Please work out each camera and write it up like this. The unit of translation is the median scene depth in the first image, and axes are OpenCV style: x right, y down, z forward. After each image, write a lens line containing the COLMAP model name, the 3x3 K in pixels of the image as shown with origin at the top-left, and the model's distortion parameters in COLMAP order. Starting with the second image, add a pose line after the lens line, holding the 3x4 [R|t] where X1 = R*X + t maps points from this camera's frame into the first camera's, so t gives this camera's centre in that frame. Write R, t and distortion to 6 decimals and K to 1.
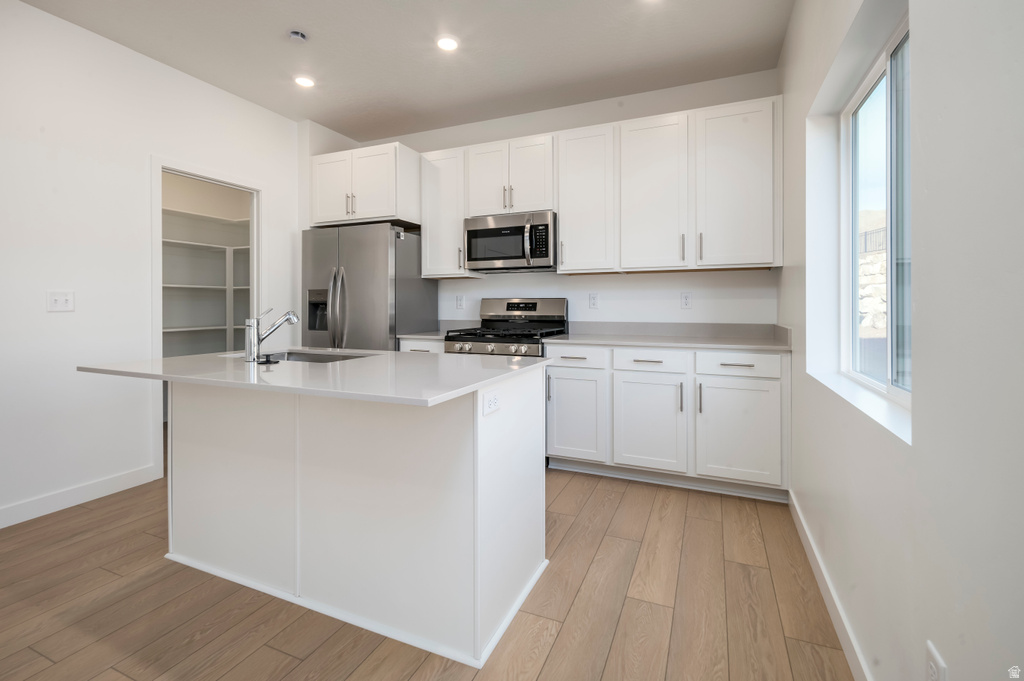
lens RADIAL K [[451.8, 0, 517.2], [0, 451.8, 304.0], [0, 0, 1]] dist [0.000069, 0.000004]
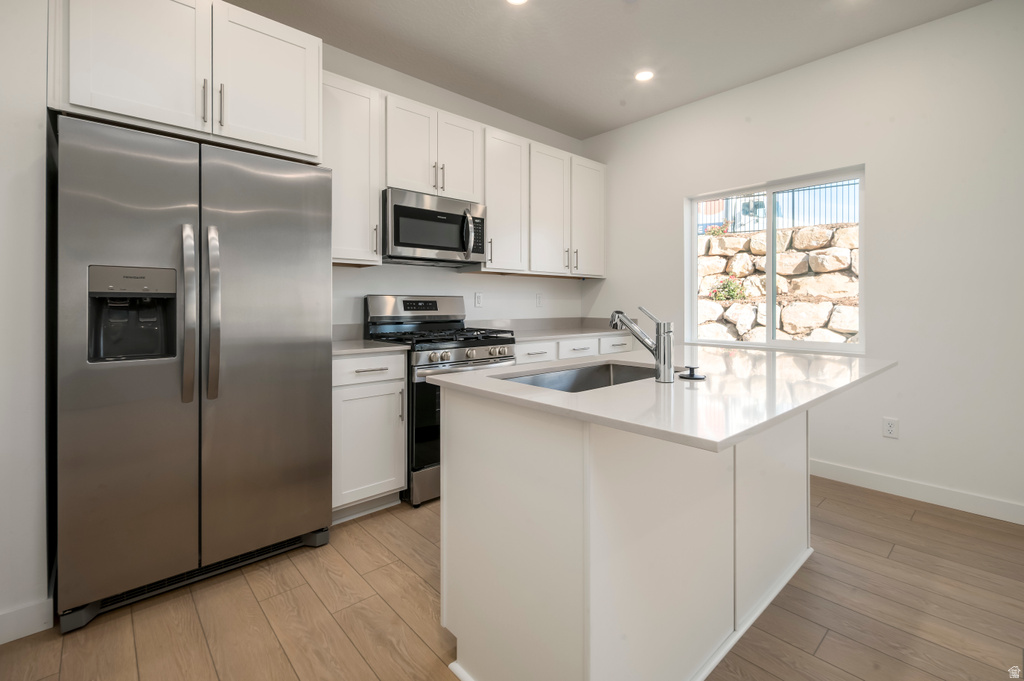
lens RADIAL K [[451.8, 0, 517.2], [0, 451.8, 304.0], [0, 0, 1]] dist [0.000069, 0.000004]
pose [[0.405049, 0.001152, 0.914294, -0.738273], [-0.000576, 0.999999, -0.001005, 0.004048], [-0.914295, -0.000119, 0.405050, 0.520794]]
